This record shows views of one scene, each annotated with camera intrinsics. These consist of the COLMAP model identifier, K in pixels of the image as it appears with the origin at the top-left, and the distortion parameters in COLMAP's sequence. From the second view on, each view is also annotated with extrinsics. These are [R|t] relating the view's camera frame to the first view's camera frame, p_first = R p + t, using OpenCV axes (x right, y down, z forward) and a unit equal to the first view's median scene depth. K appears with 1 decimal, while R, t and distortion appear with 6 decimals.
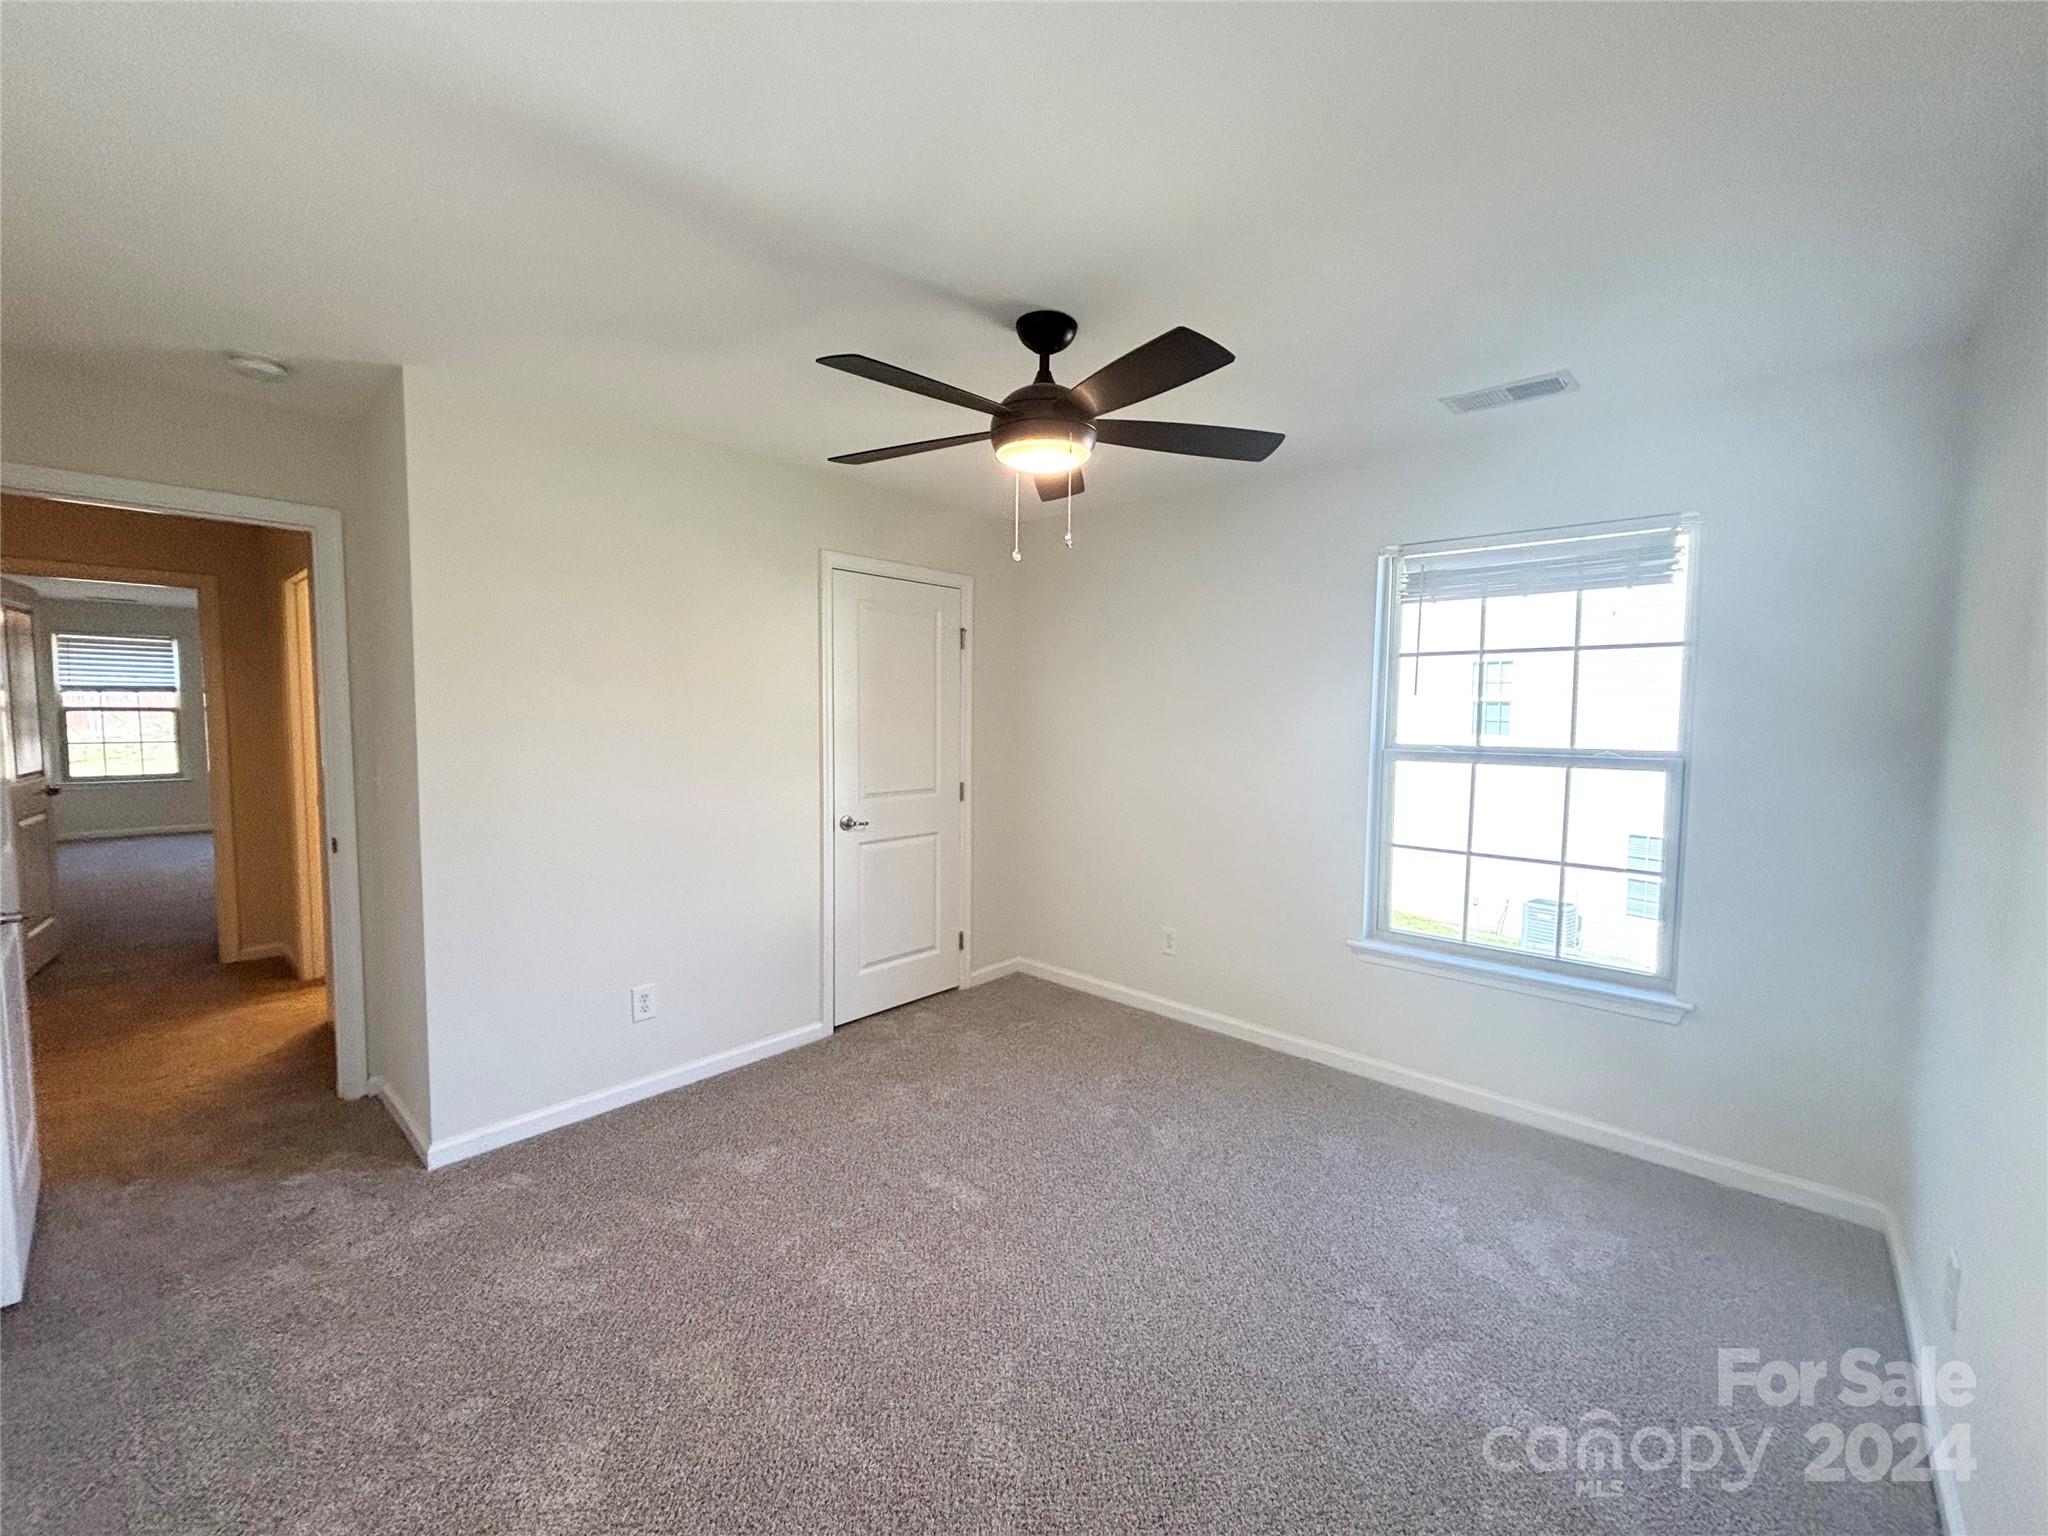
lens RADIAL K [[831.2, 0, 1064.2], [0, 831.2, 769.6], [0, 0, 1]] dist [0.006731, -0.001885]
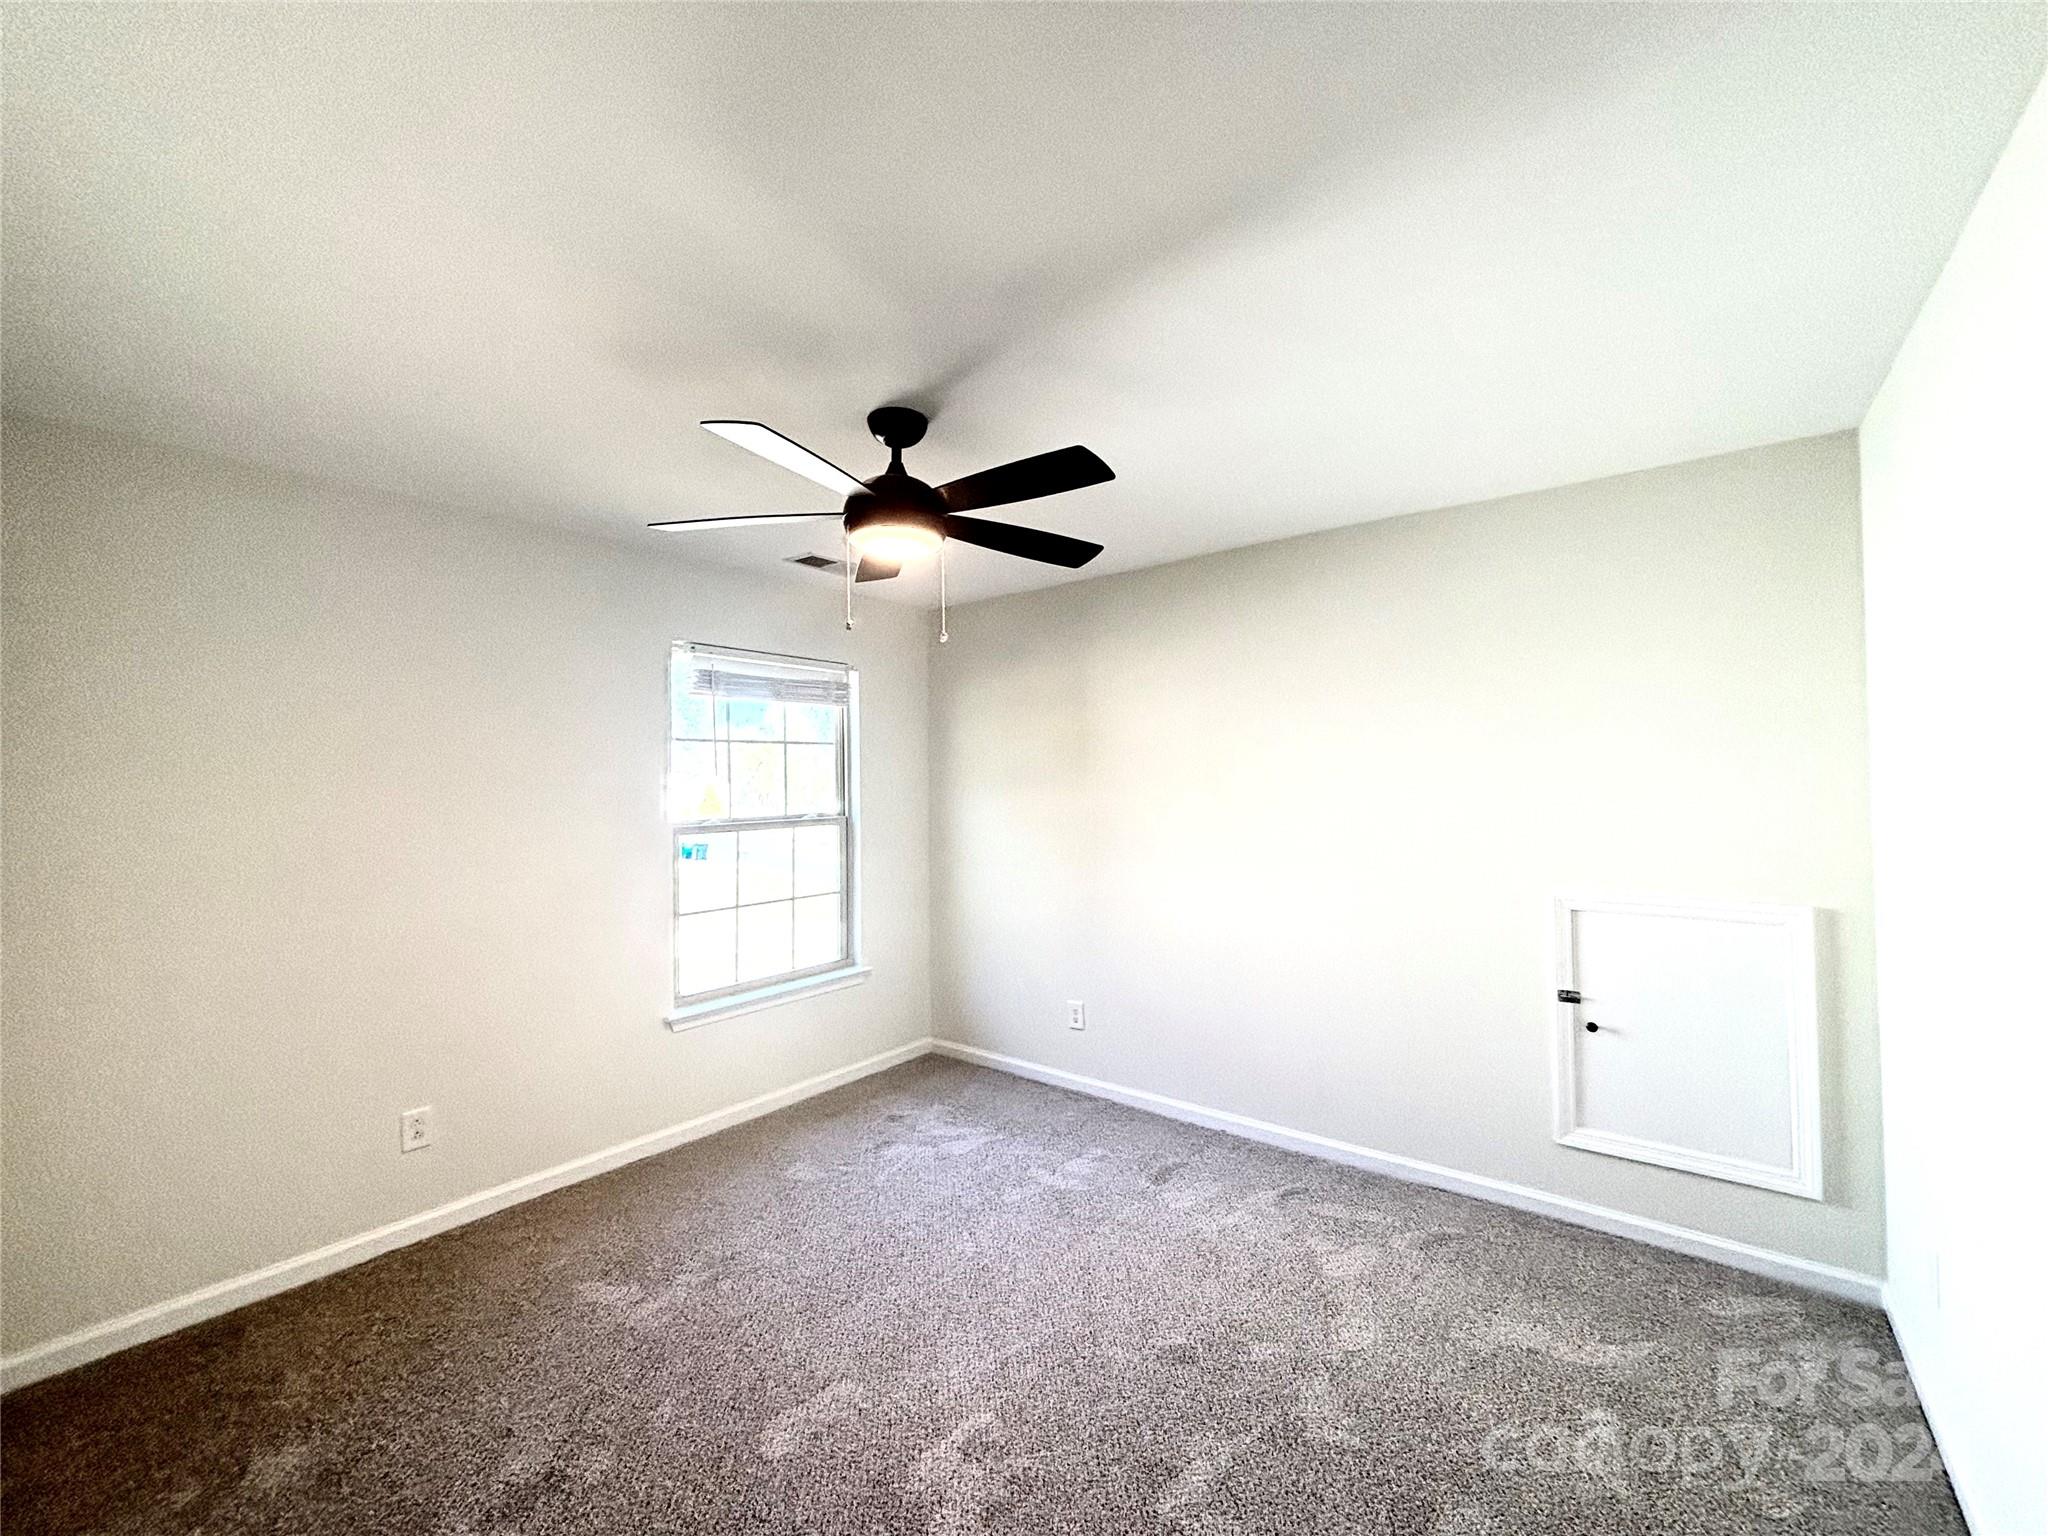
lens RADIAL K [[831.2, 0, 1014.4], [0, 831.2, 773.6], [0, 0, 1]] dist [0.006731, -0.001885]
pose [[-0.065801, 0.010972, 0.997772, -0.789972], [0.077253, 0.996994, -0.005869, -0.055189], [-0.994838, 0.076694, -0.066450, 0.713912]]
